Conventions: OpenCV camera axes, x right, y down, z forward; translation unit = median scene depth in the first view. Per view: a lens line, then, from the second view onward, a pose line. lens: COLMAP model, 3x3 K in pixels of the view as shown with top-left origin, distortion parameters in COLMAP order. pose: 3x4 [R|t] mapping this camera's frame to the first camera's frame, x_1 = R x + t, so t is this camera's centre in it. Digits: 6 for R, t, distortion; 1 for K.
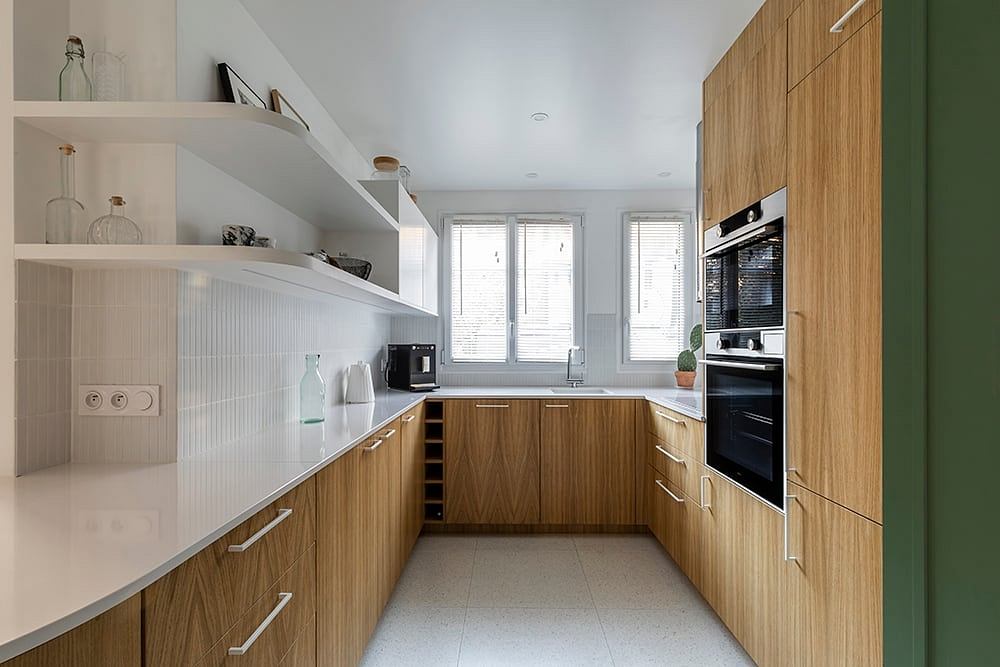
lens RADIAL K [[430.4, 0, 500.0], [0, 430.4, 333.5], [0, 0, 1]] dist [-0.001220, -0.000041]
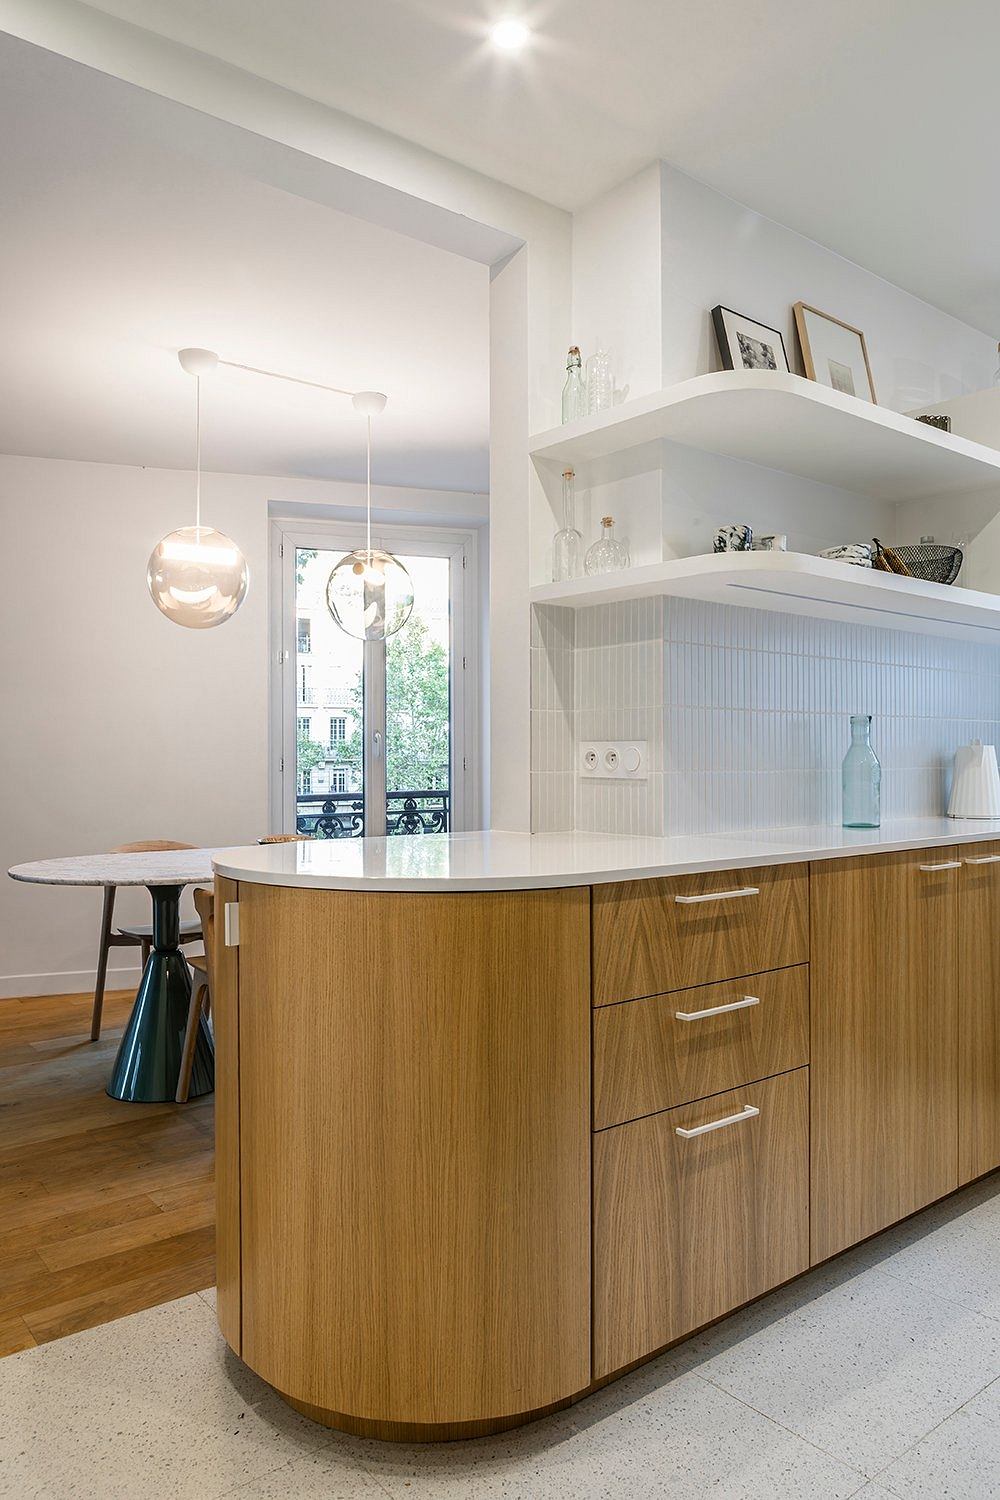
lens RADIAL K [[957.1, 0, 500.0], [0, 957.1, 750.0], [0, 0, 1]] dist [-0.000376, -0.001782]
pose [[0.609636, 0.012254, -0.792587, 0.452805], [0.002779, 0.999841, 0.017596, 0.102453], [0.792677, -0.012929, 0.609505, -0.310516]]
